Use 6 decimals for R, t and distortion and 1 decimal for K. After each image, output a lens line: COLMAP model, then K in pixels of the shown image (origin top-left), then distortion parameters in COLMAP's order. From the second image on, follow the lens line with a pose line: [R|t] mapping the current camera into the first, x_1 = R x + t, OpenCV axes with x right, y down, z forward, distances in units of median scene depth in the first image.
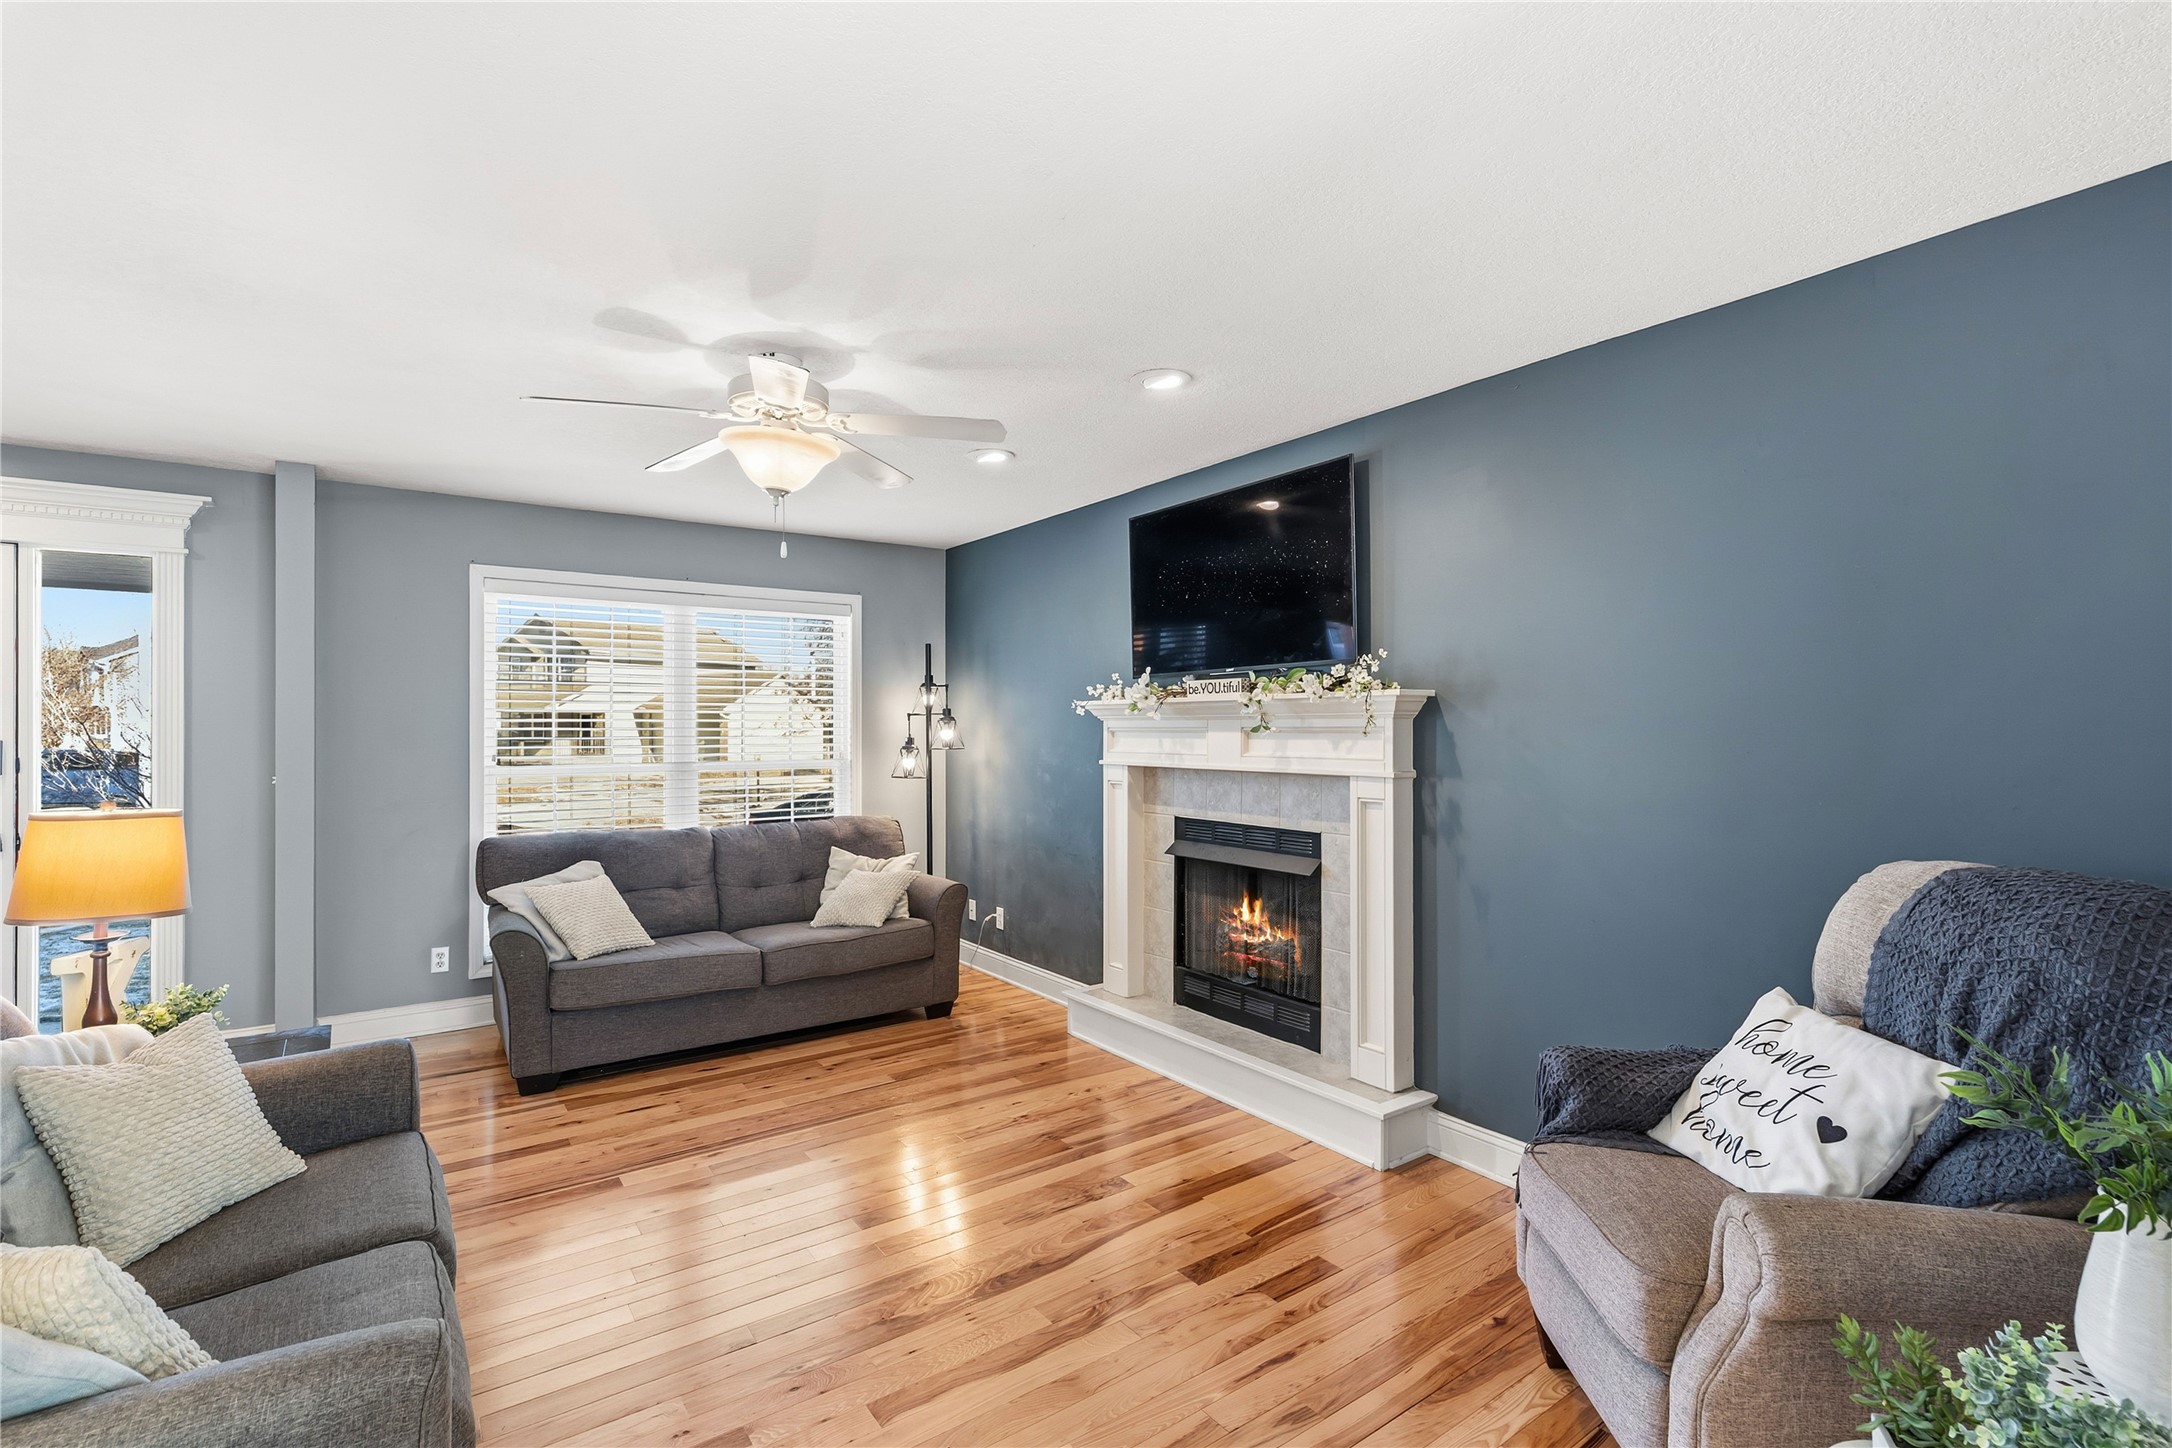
lens RADIAL K [[988.6, 0, 1081.7], [0, 988.6, 733.9], [0, 0, 1]] dist [-0.000963, -0.000041]
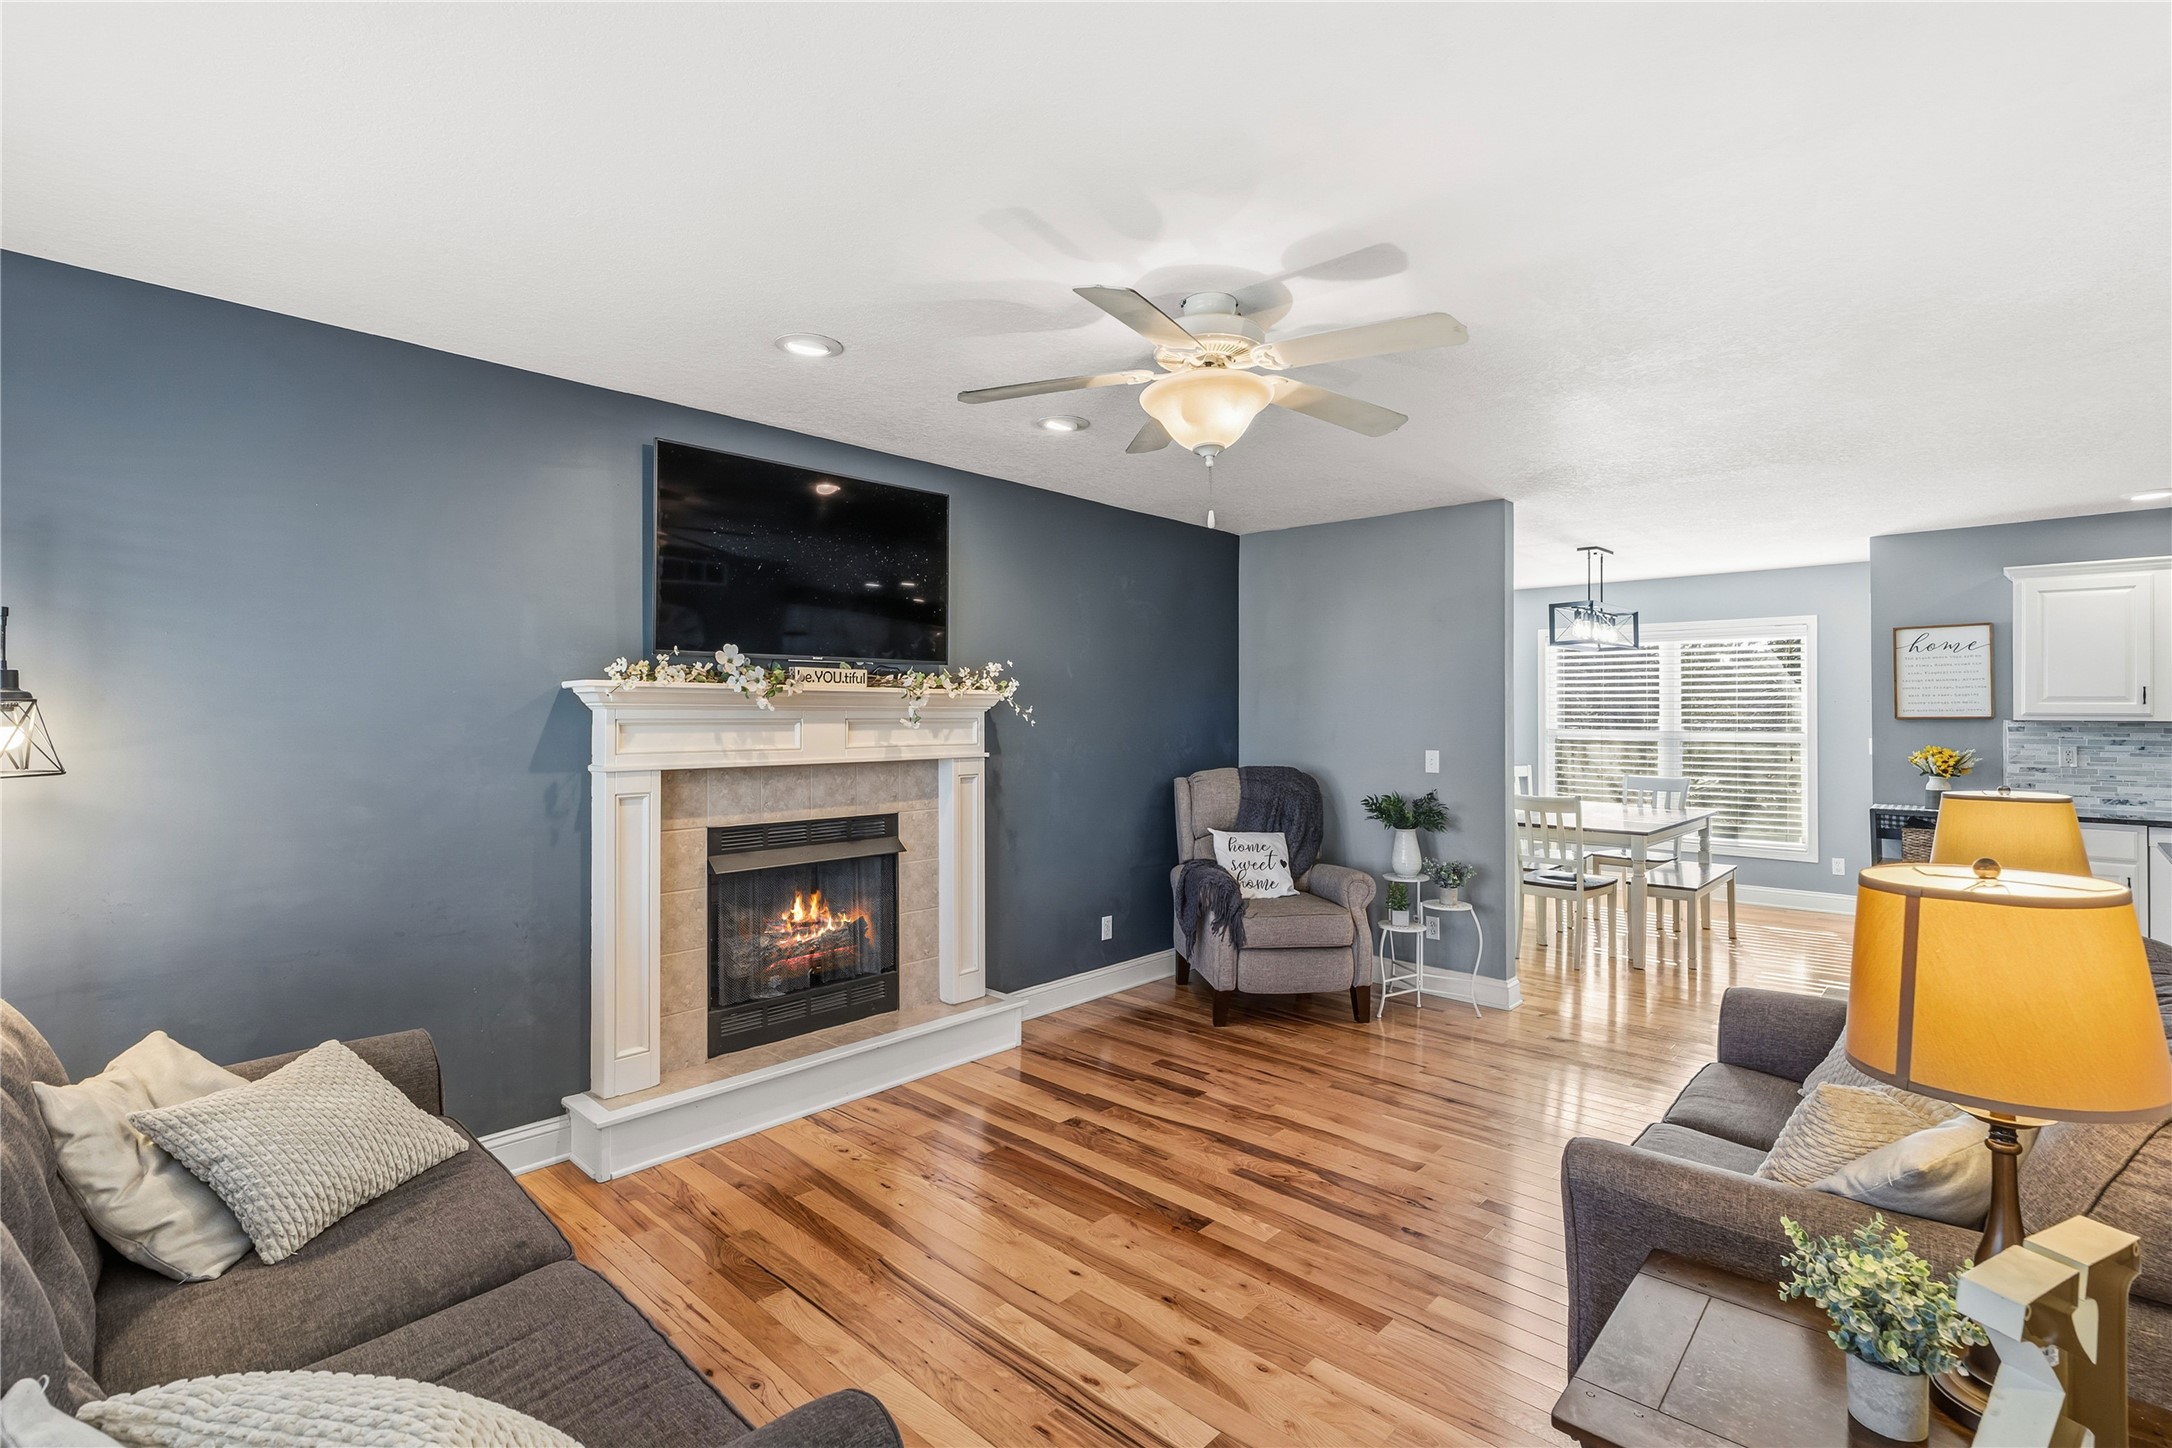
lens RADIAL K [[993.7, 0, 1085.6], [0, 993.7, 714.2], [0, 0, 1]] dist [0.000462, -0.000138]
pose [[-0.191323, 0.002595, 0.981524, -0.839977], [0.004299, 0.999989, -0.001806, -0.008137], [-0.981518, 0.003874, -0.191332, 0.932288]]
